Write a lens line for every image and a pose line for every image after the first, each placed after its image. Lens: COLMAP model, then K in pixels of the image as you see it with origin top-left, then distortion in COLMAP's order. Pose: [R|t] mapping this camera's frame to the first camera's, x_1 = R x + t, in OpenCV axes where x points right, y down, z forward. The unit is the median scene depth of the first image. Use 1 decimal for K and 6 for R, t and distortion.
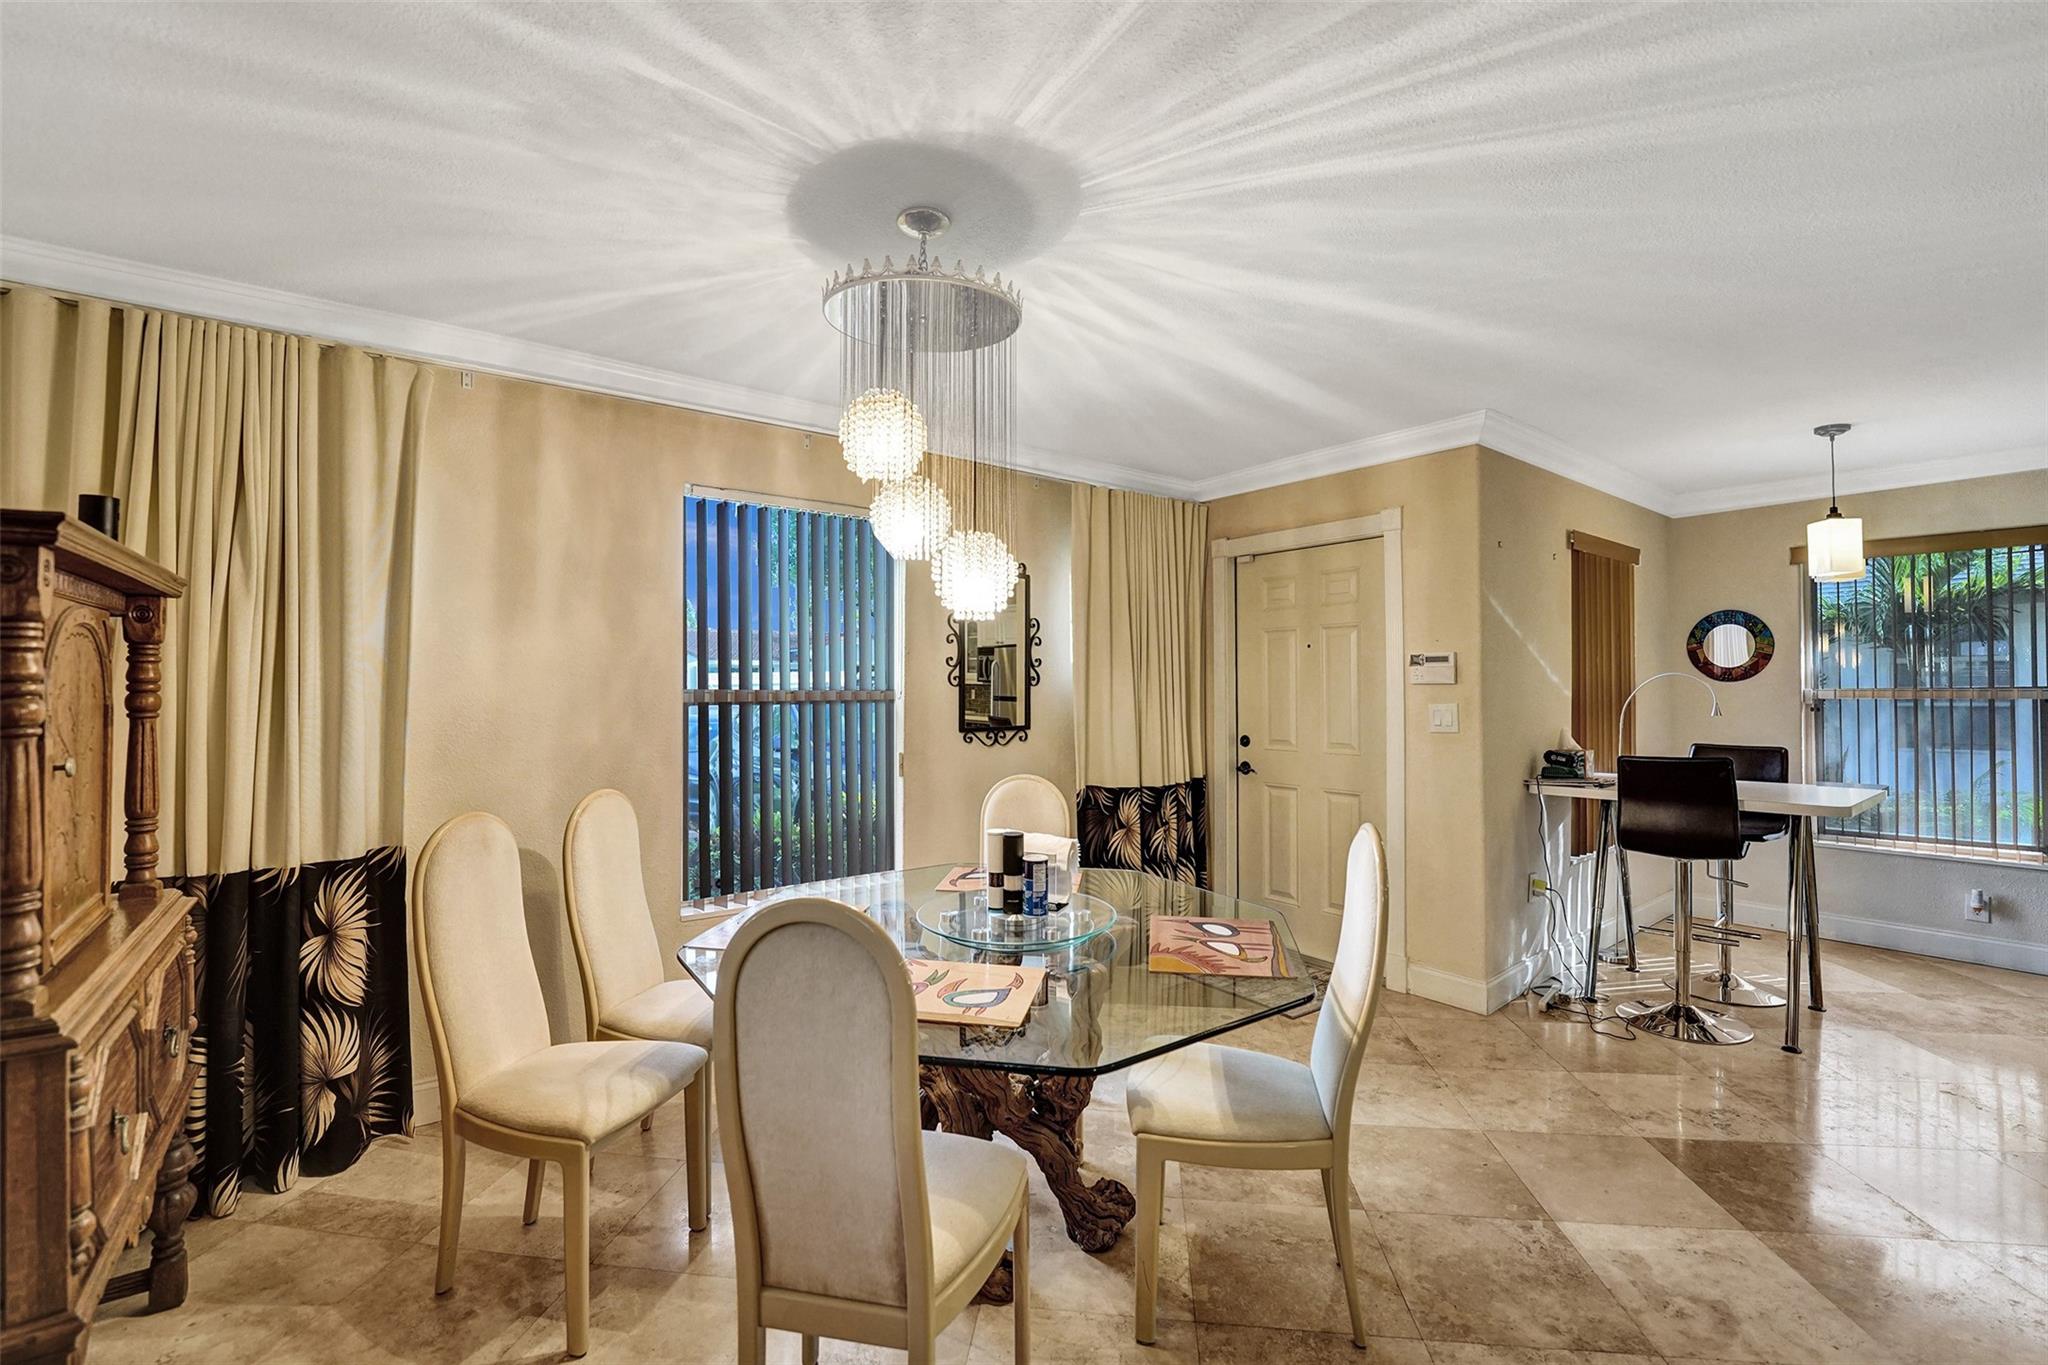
lens RADIAL K [[883.8, 0, 1006.7], [0, 883.8, 673.5], [0, 0, 1]] dist [-0.025489, 0.000099]
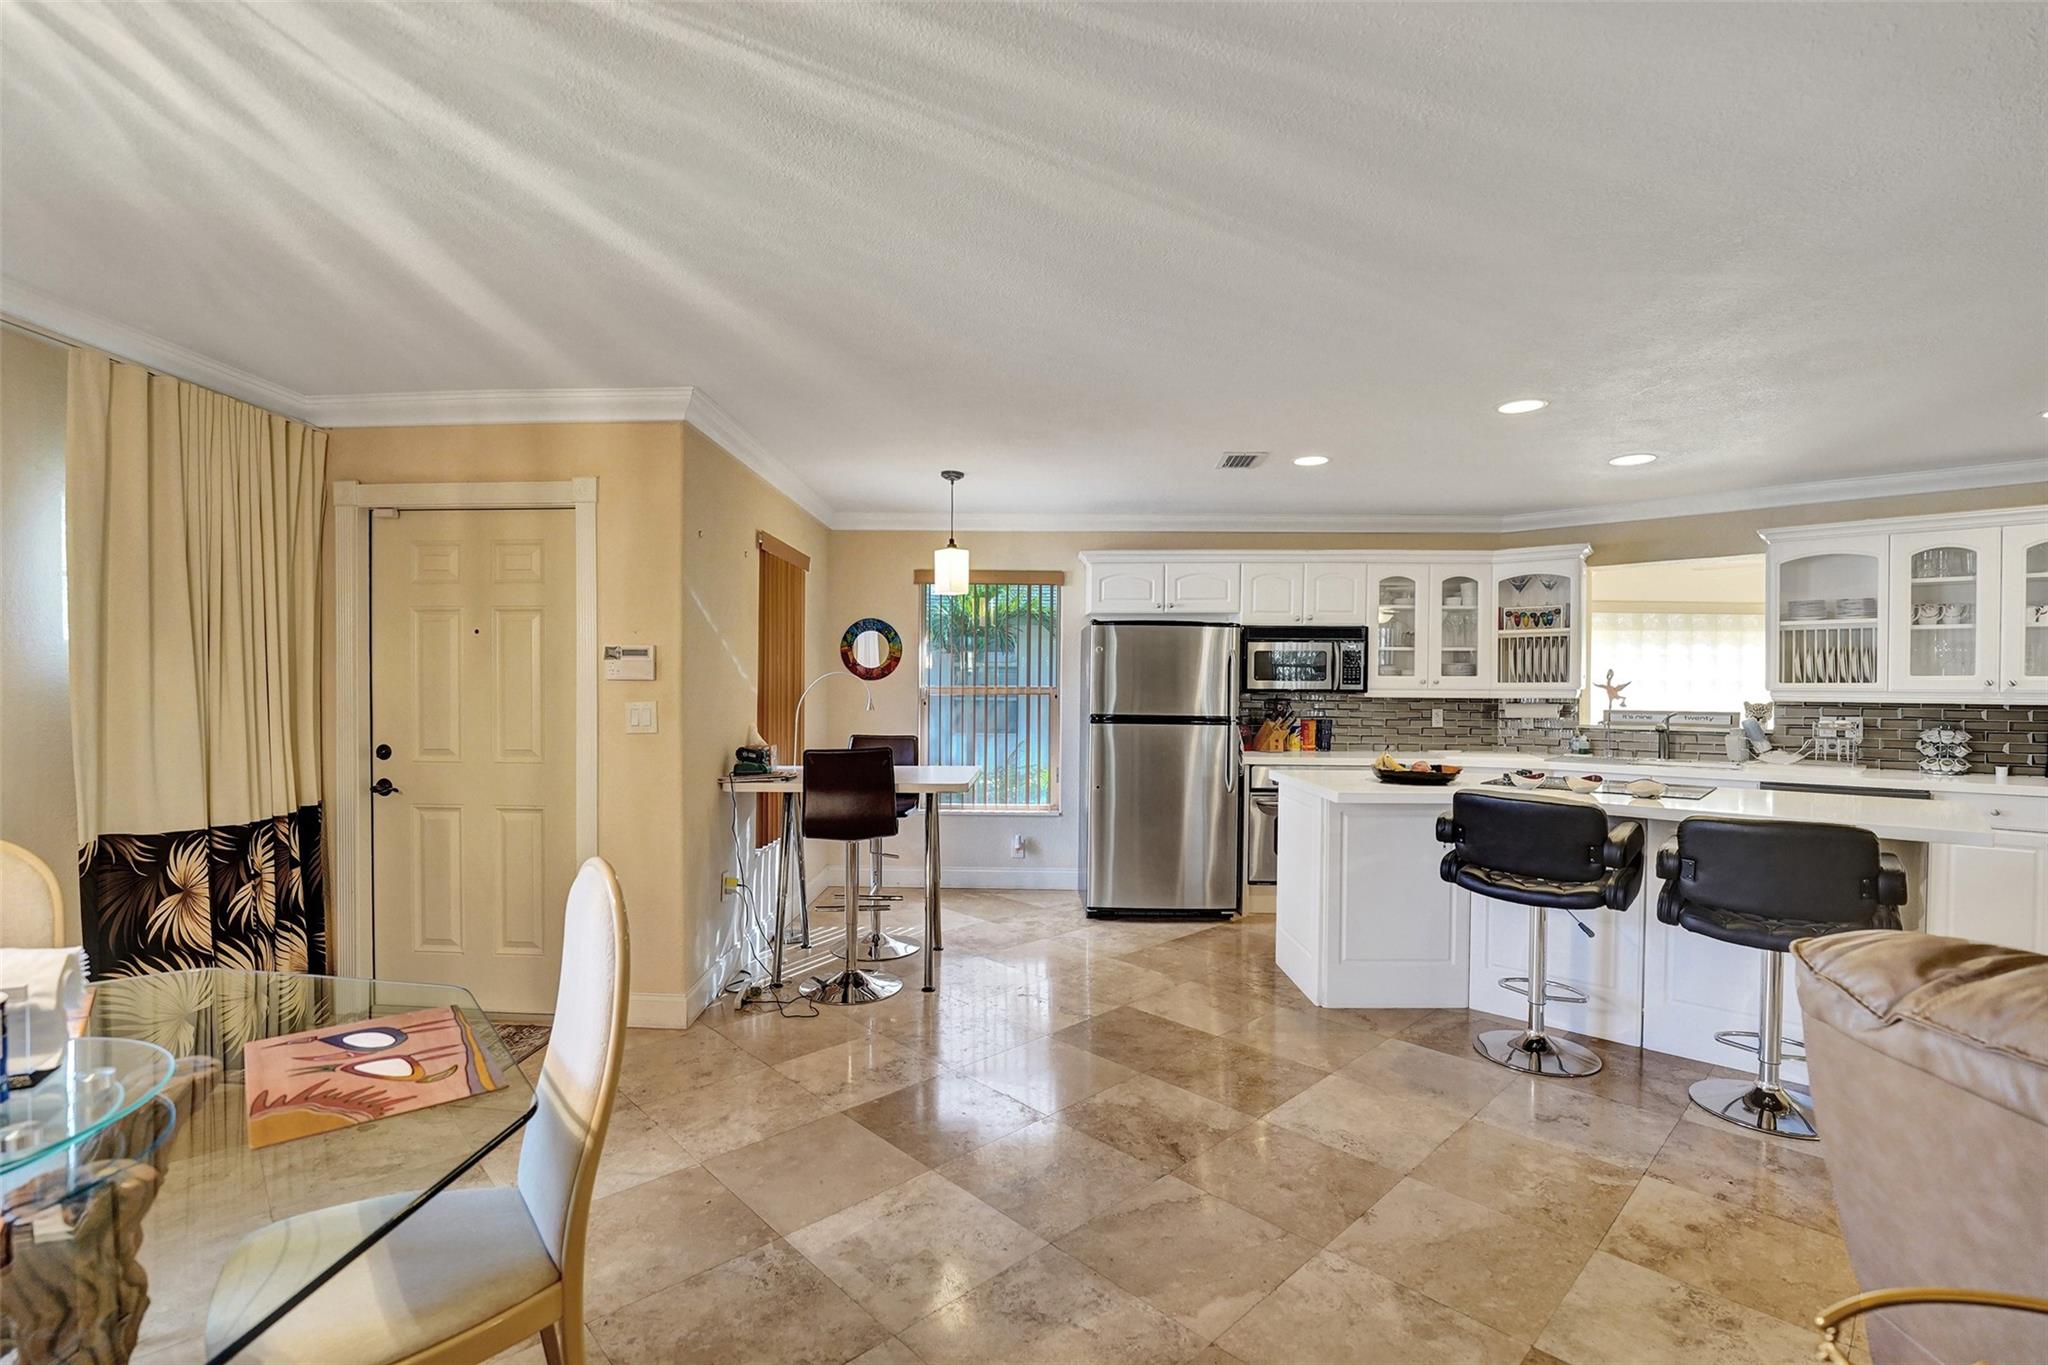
lens RADIAL K [[912.6, 0, 1020.8], [0, 912.6, 696.3], [0, 0, 1]] dist [-0.026207, 0.000694]
pose [[0.625800, -0.004758, 0.779969, 0.008938], [-0.019194, 0.999585, 0.021497, 0.001208], [-0.779747, -0.028423, 0.625449, 0.102980]]
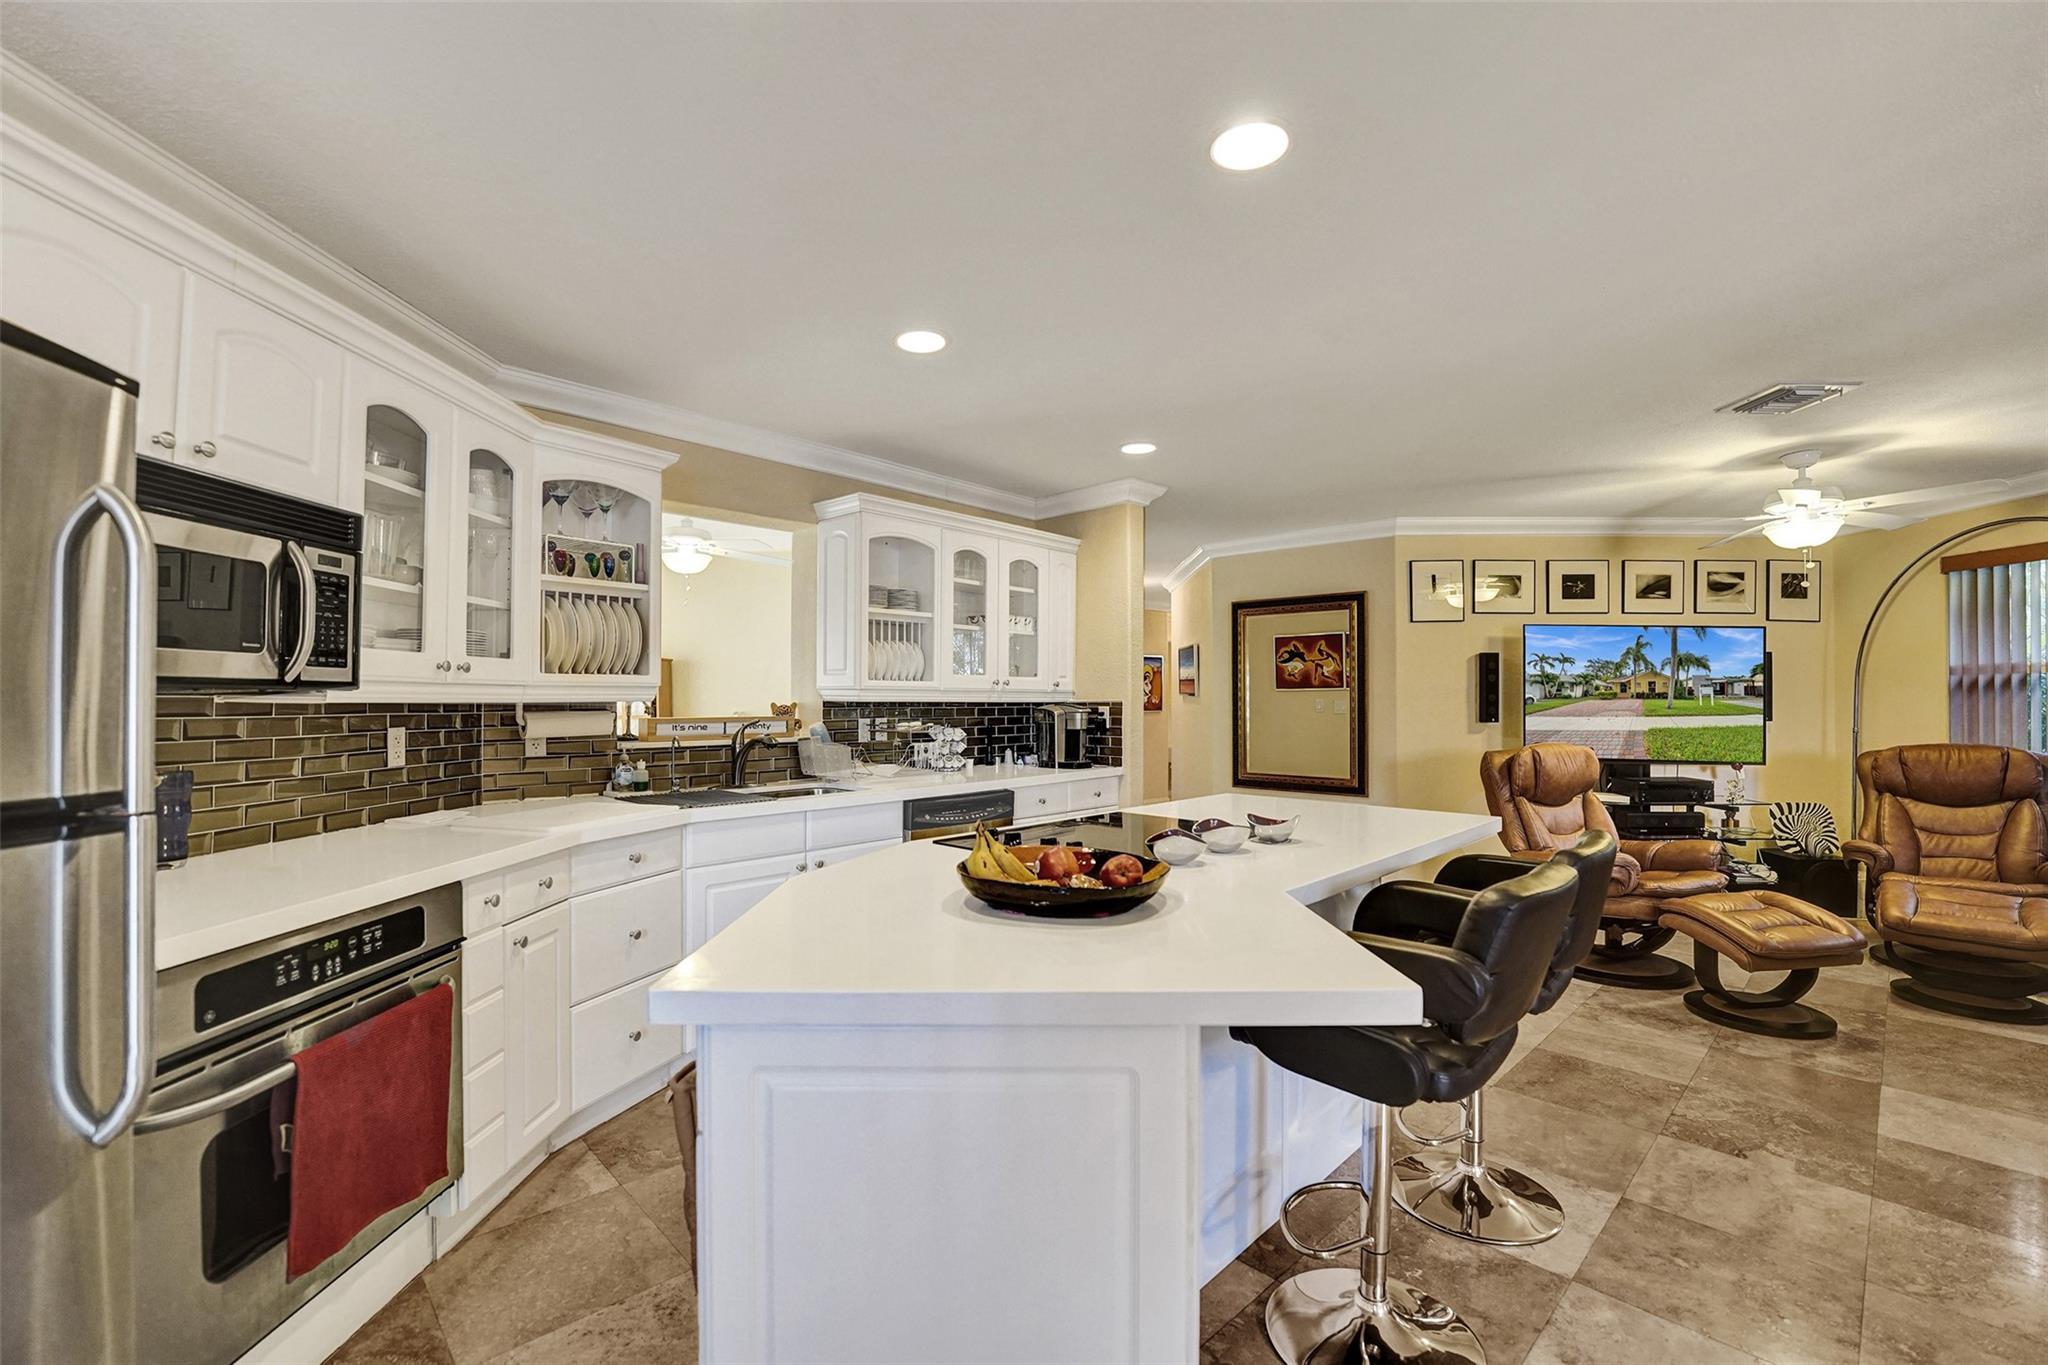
lens RADIAL K [[864.9, 0, 1014.0], [0, 864.9, 692.2], [0, 0, 1]] dist [-0.034107, 0.006381]
pose [[-0.776818, 0.006727, 0.629690, 0.862665], [-0.010181, 0.999678, -0.023240, 0.024829], [-0.629643, -0.024464, -0.776499, 0.728709]]
